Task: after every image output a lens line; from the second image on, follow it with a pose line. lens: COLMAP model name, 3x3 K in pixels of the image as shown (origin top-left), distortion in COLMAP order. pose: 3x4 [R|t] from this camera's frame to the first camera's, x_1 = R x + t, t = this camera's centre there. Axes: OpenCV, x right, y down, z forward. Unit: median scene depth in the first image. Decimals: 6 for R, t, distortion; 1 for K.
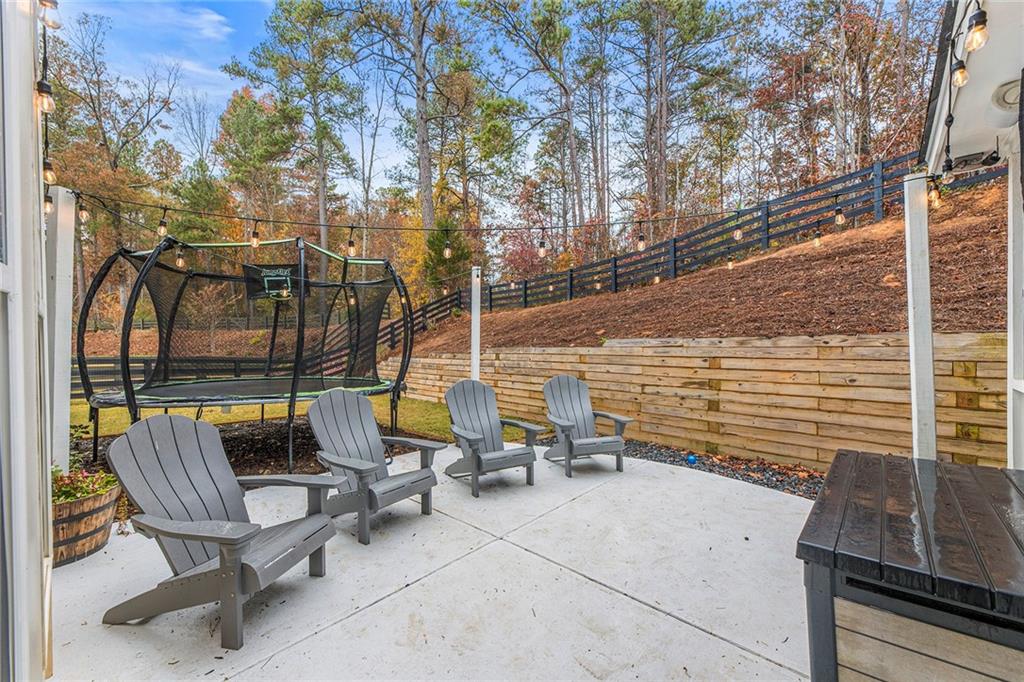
lens RADIAL K [[412.2, 0, 506.4], [0, 412.2, 340.4], [0, 0, 1]] dist [-0.000649, 0.000565]
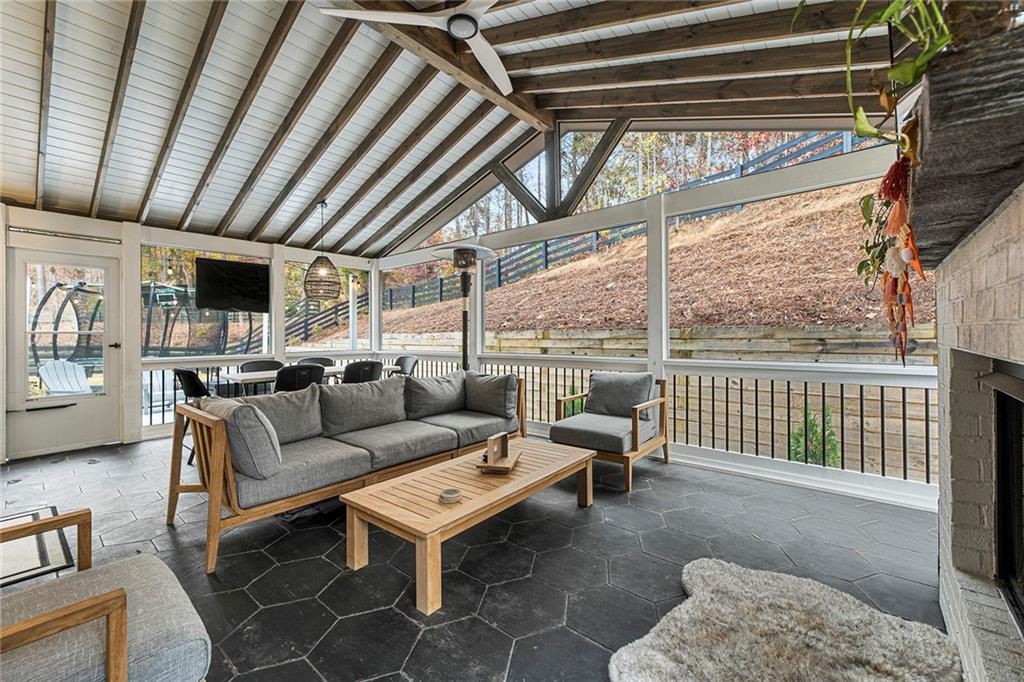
lens RADIAL K [[412.2, 0, 483.3], [0, 412.2, 334.6], [0, 0, 1]] dist [-0.000649, 0.000565]
pose [[0.999735, 0.003259, 0.022786, 0.333309], [-0.003320, 0.999991, 0.002622, -0.004515], [-0.022777, -0.002697, 0.999737, -0.317847]]
